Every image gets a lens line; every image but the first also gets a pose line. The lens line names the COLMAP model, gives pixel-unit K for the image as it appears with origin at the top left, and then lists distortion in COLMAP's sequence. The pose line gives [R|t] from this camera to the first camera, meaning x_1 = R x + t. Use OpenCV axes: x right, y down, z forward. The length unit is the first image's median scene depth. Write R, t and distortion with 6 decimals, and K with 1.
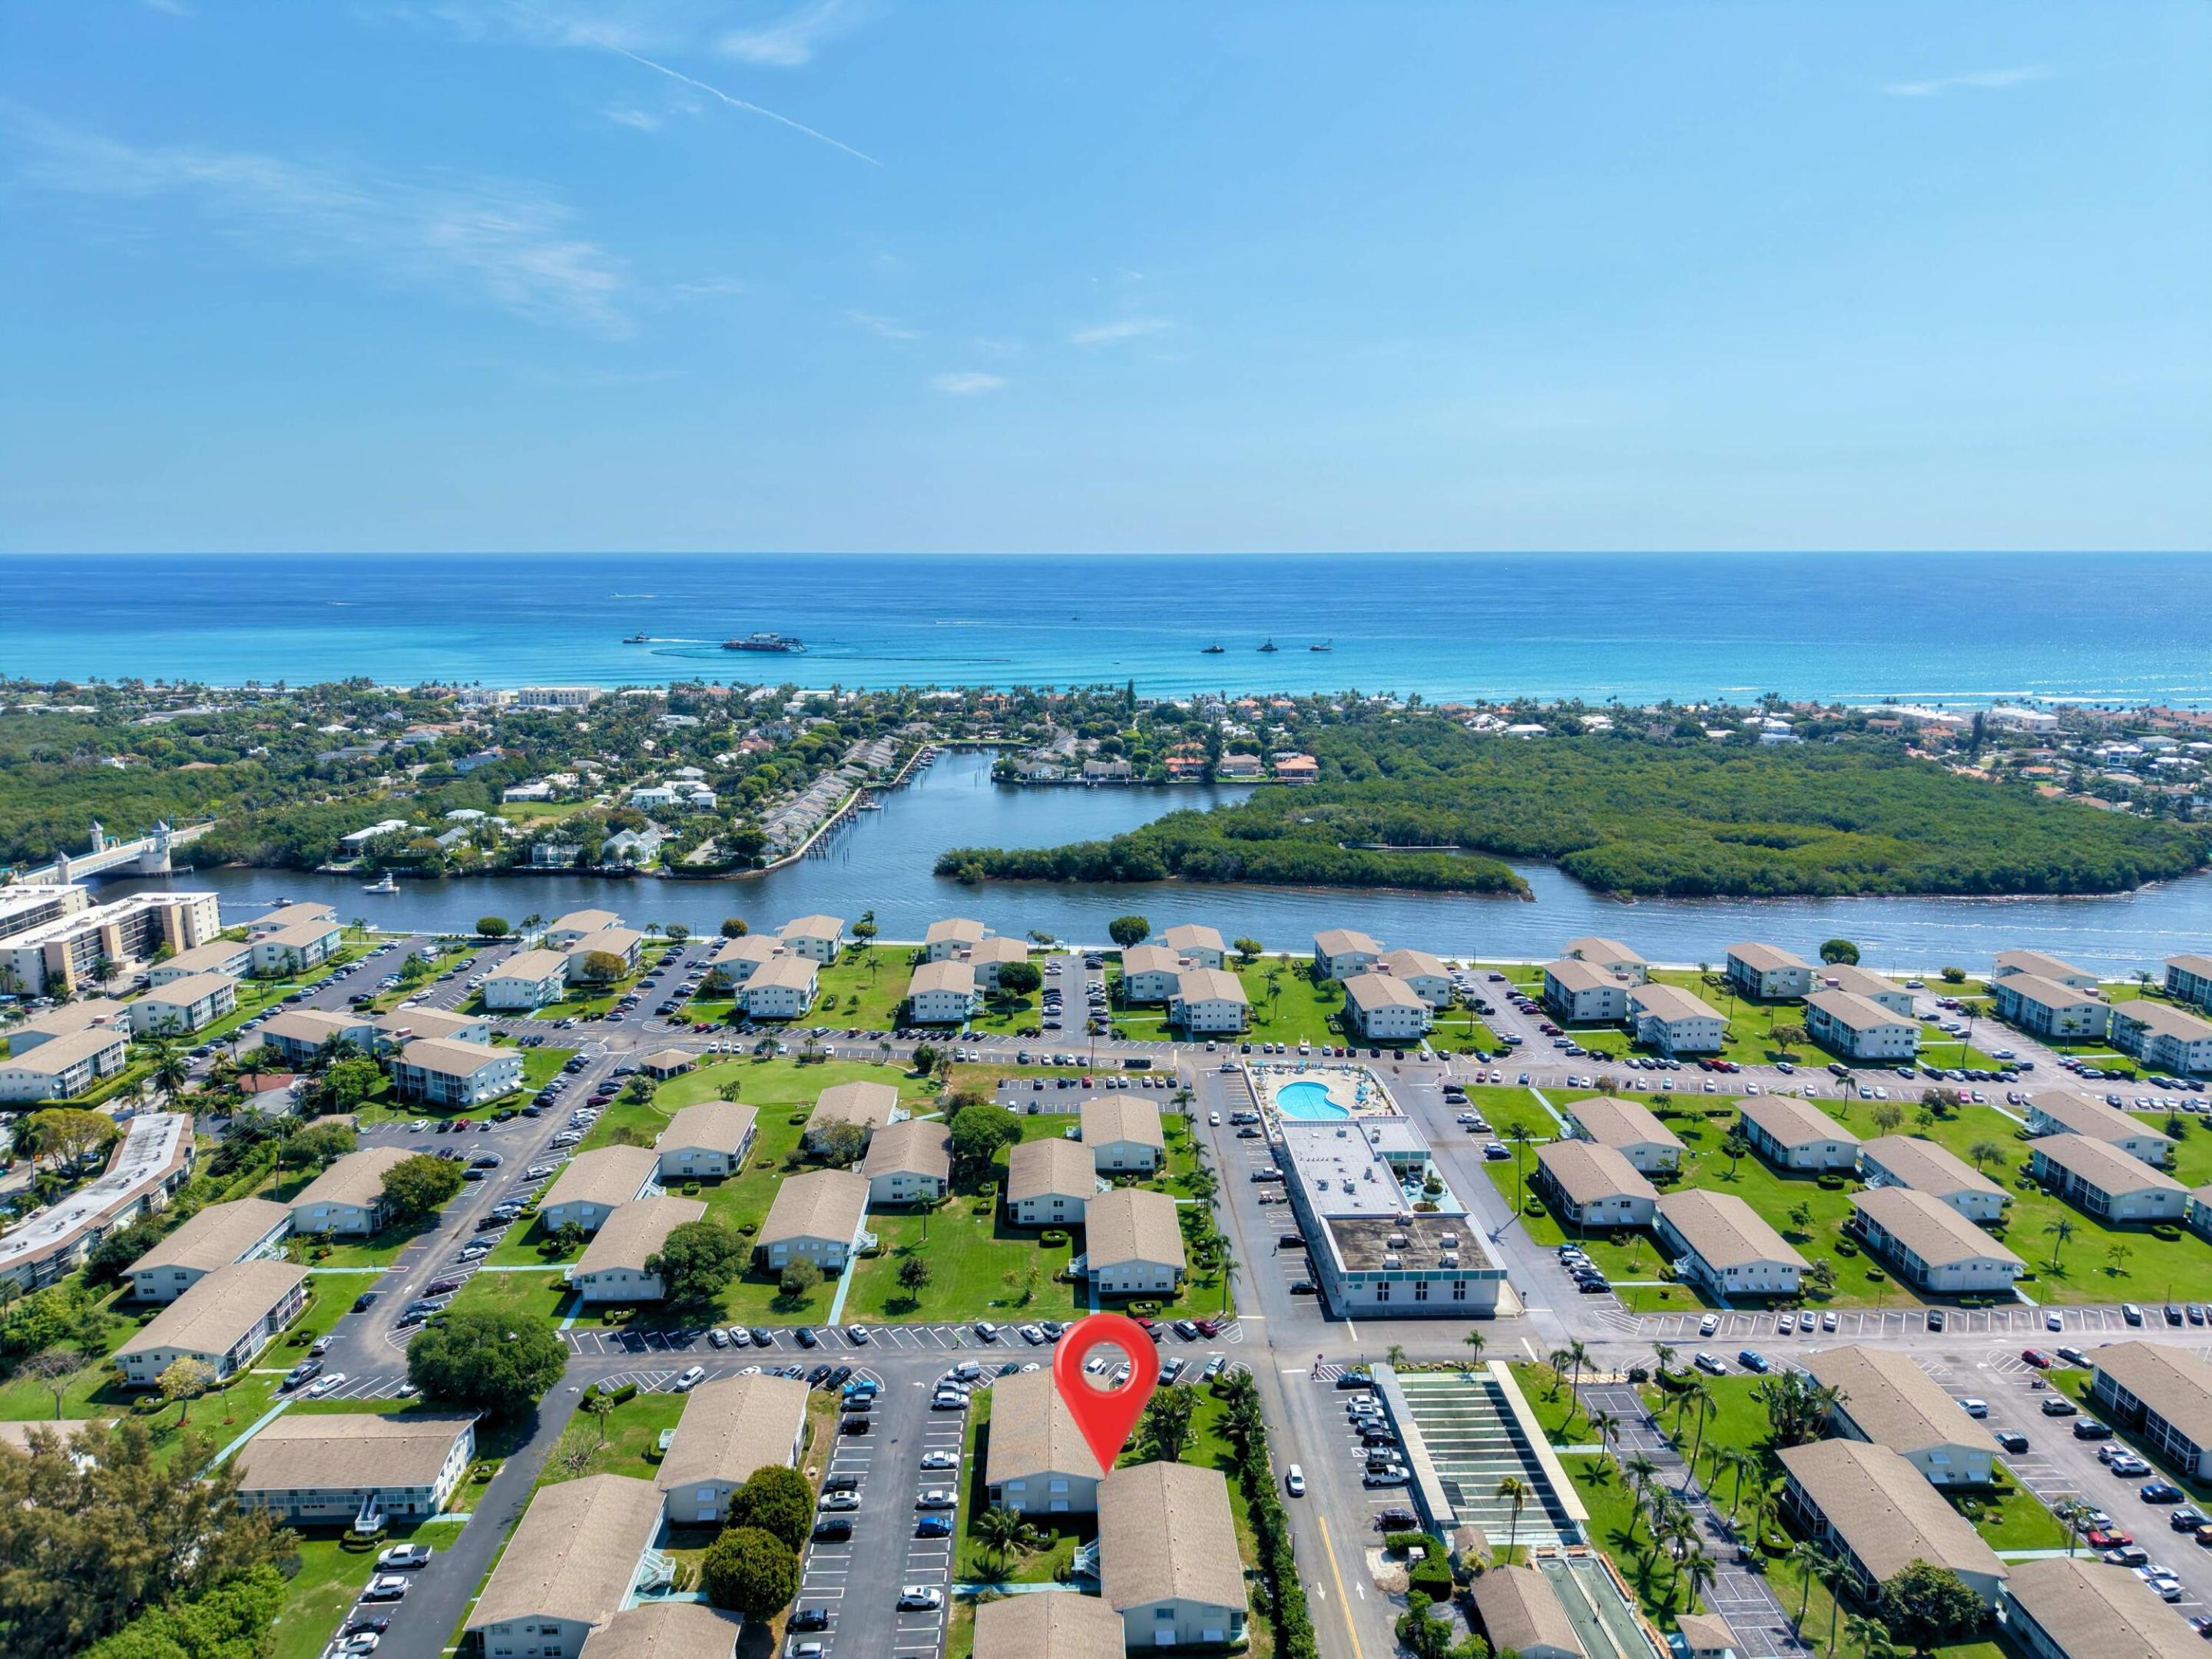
lens RADIAL K [[1493.8, 0, 1100.1], [0, 1493.8, 827.9], [0, 0, 1]] dist [0.002691, -0.000778]
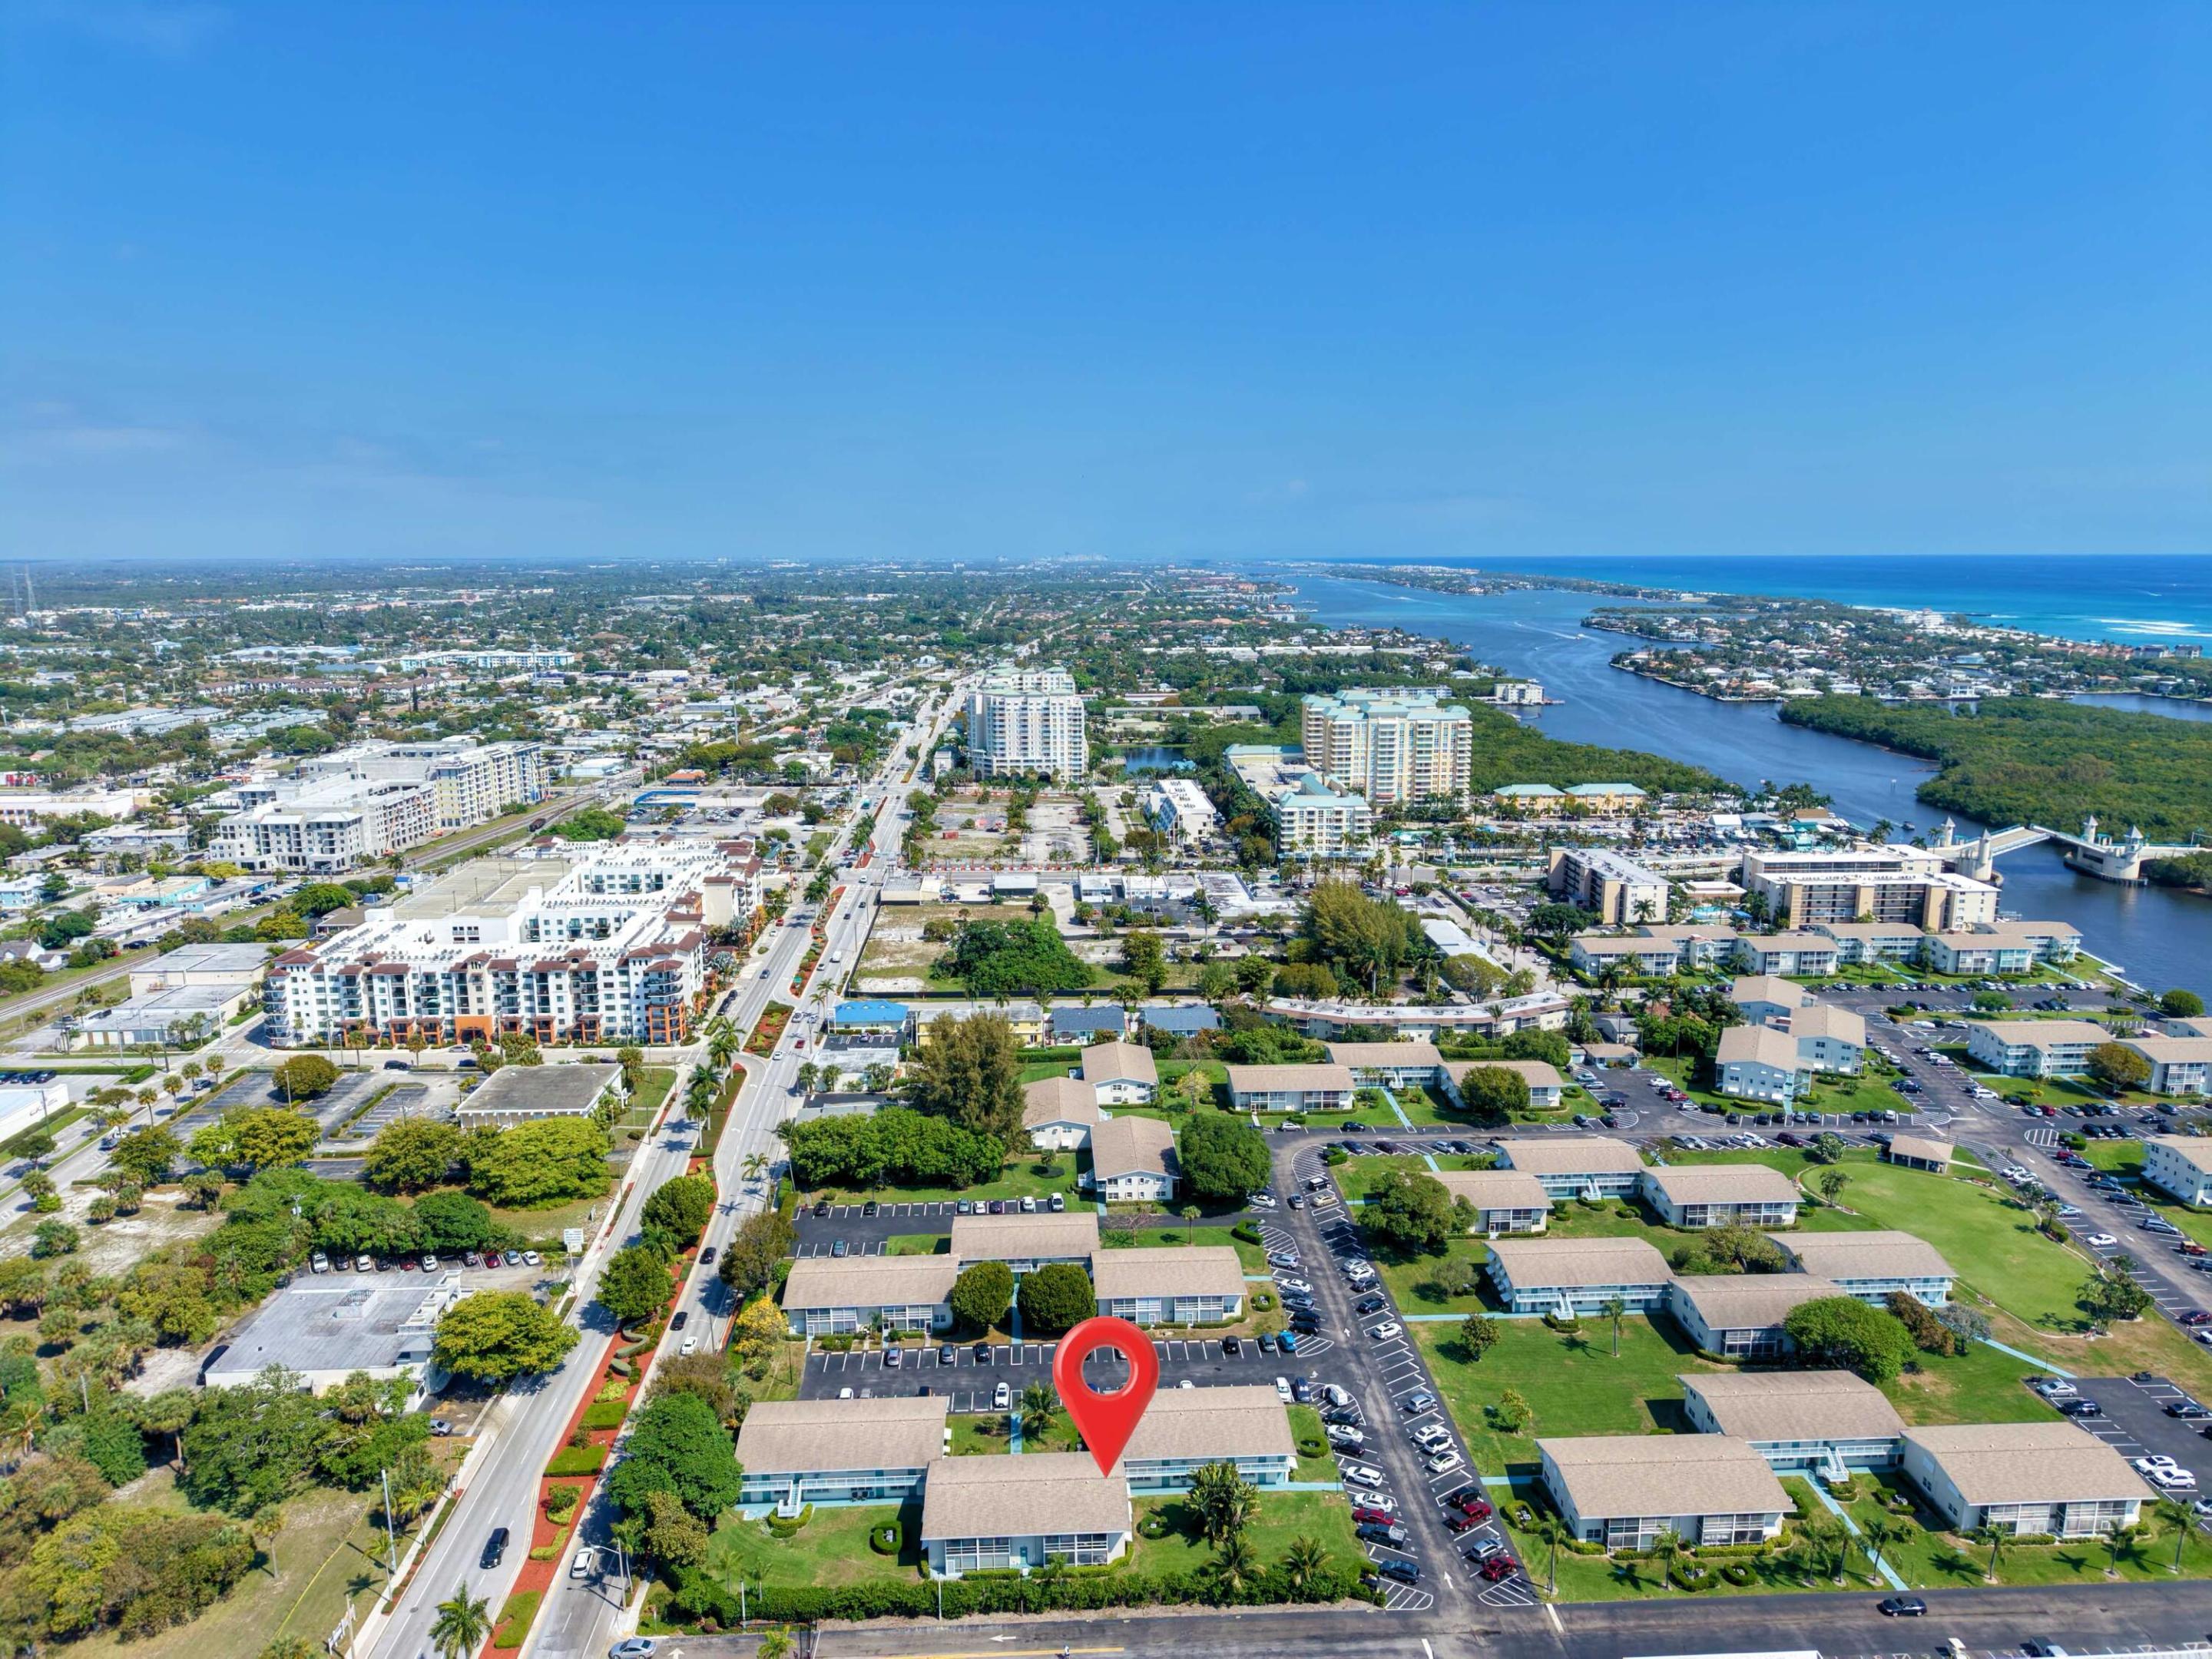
lens RADIAL K [[1493.8, 0, 1100.1], [0, 1493.8, 827.9], [0, 0, 1]] dist [0.002691, -0.000778]
pose [[0.031853, 0.189706, -0.981324, 0.524960], [-0.188885, 0.965273, 0.180472, -0.091044], [0.981483, 0.179608, 0.066580, 0.485148]]
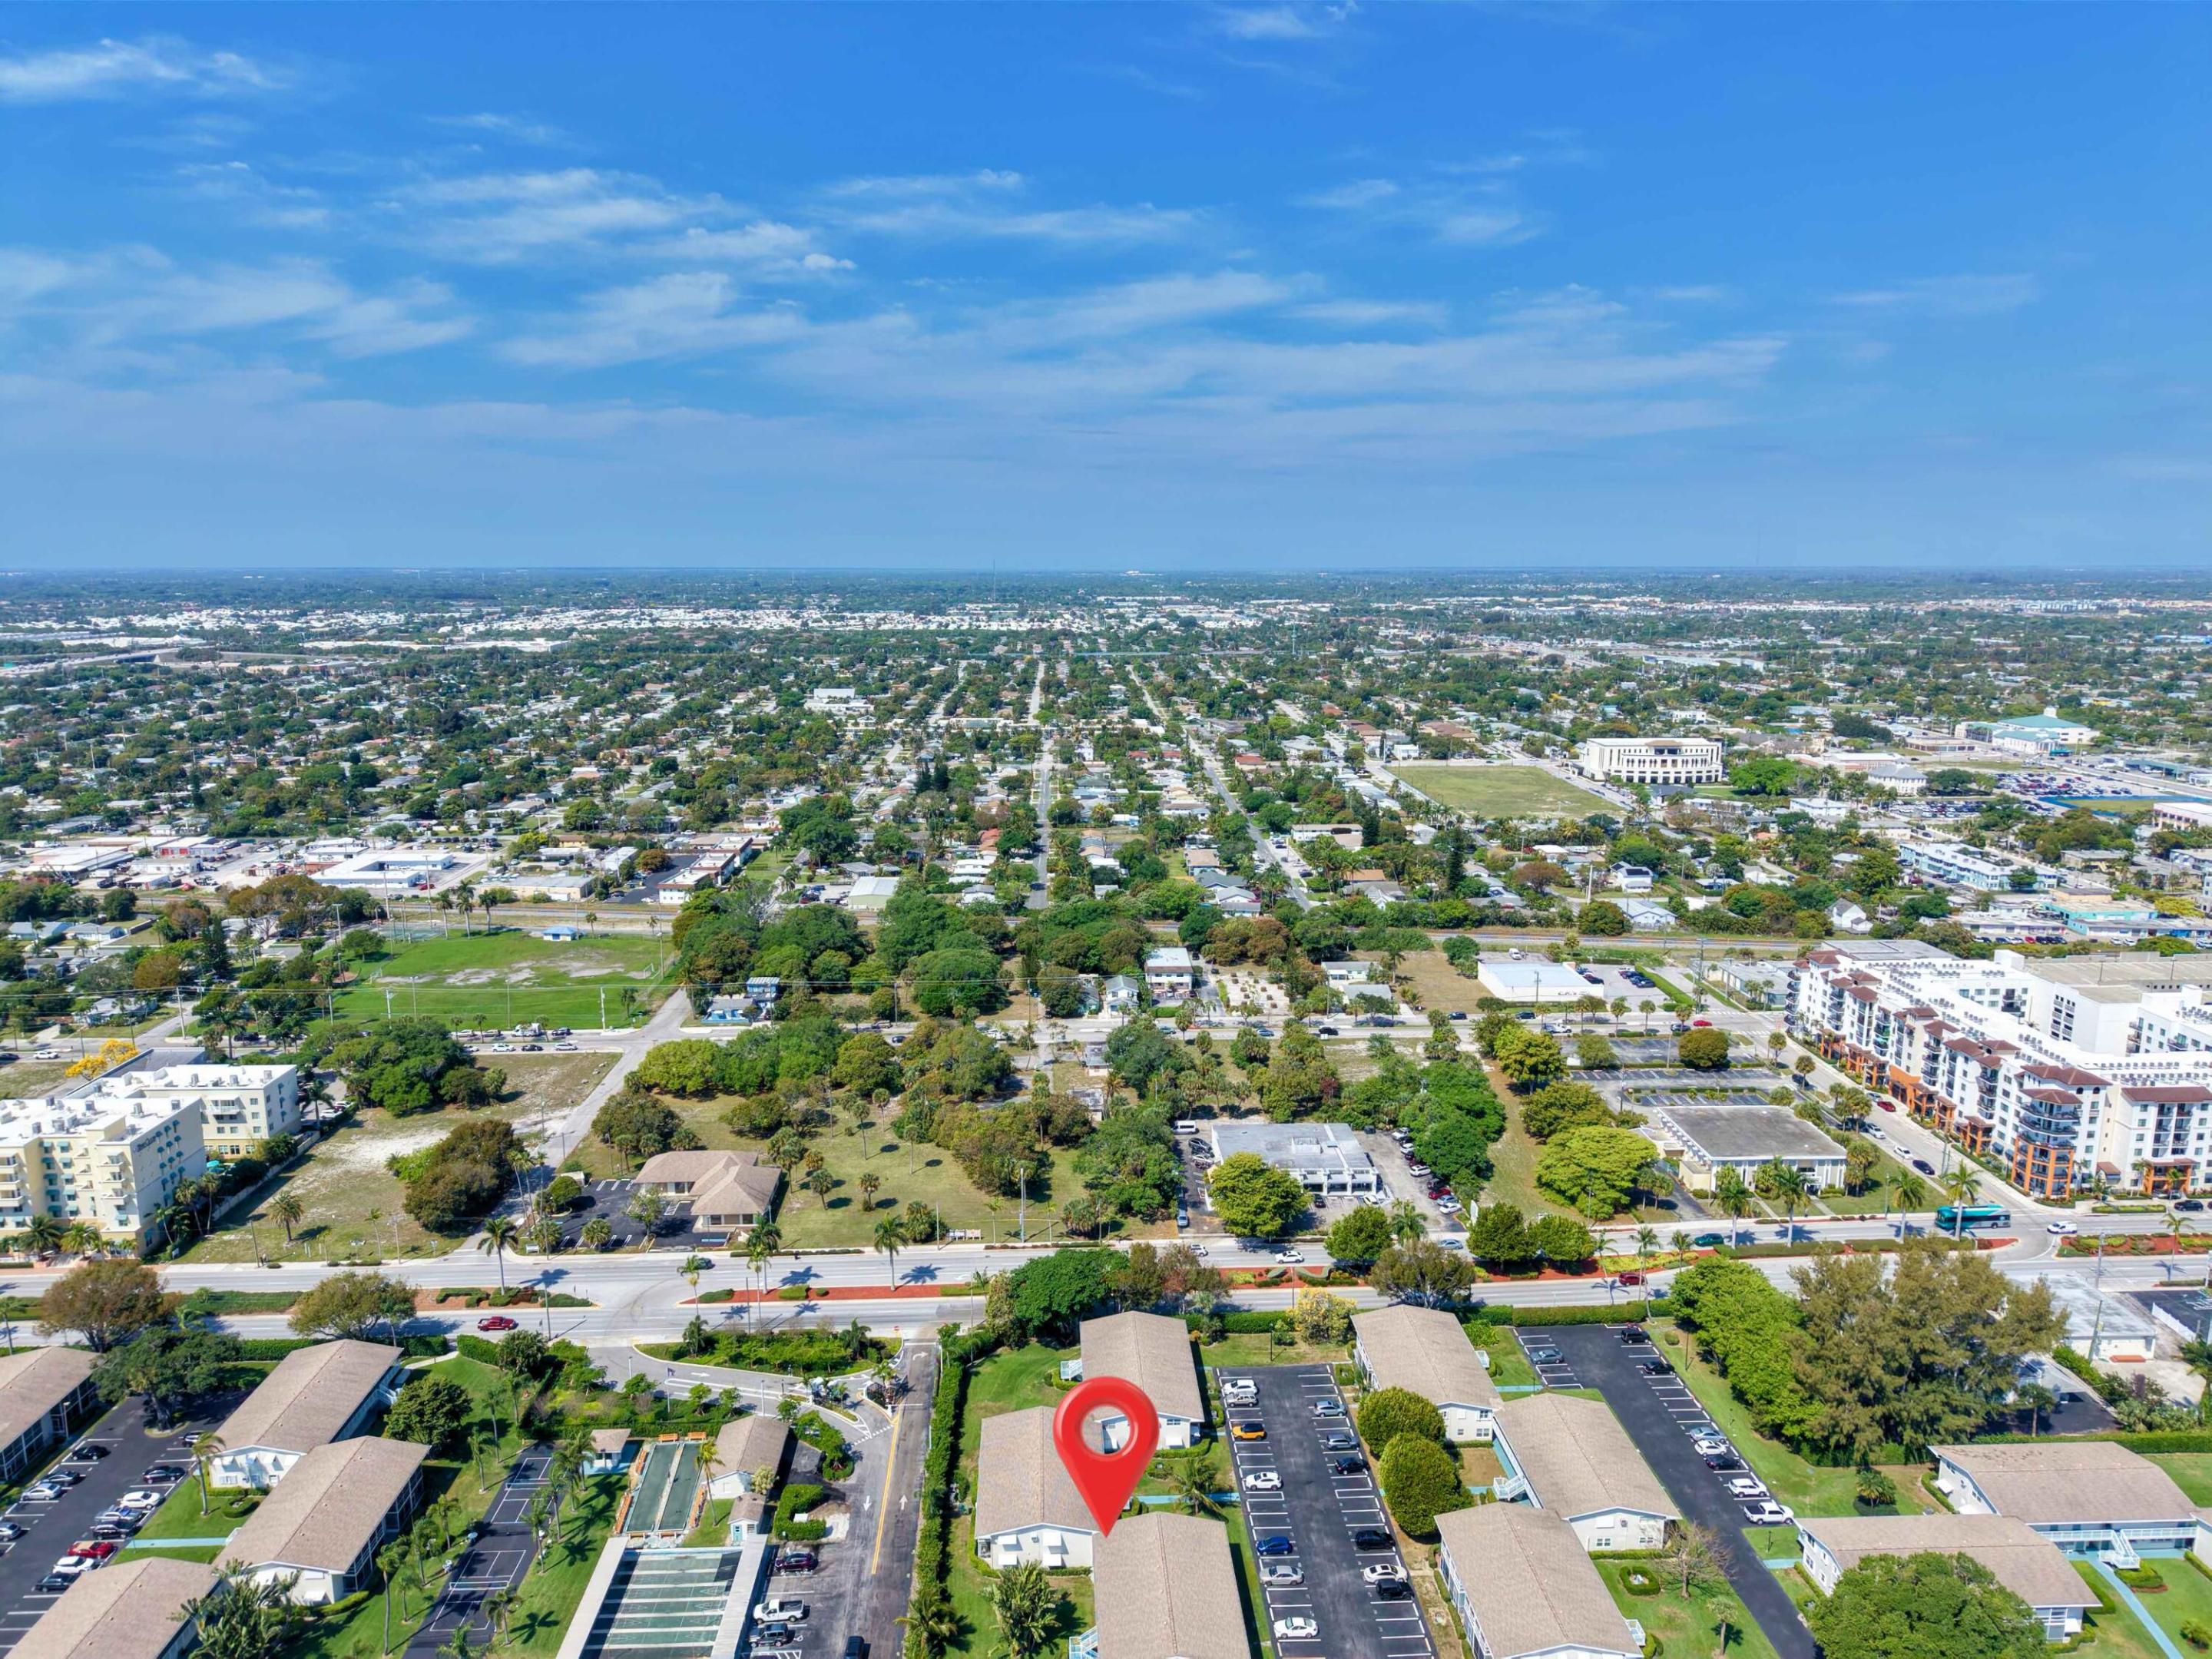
lens RADIAL K [[1493.8, 0, 1100.1], [0, 1493.8, 827.9], [0, 0, 1]] dist [0.002691, -0.000778]
pose [[-0.999741, 0.010730, -0.020048, 0.011348], [0.002652, 0.930656, 0.365886, -0.190146], [0.022583, 0.365738, -0.930444, 0.989426]]
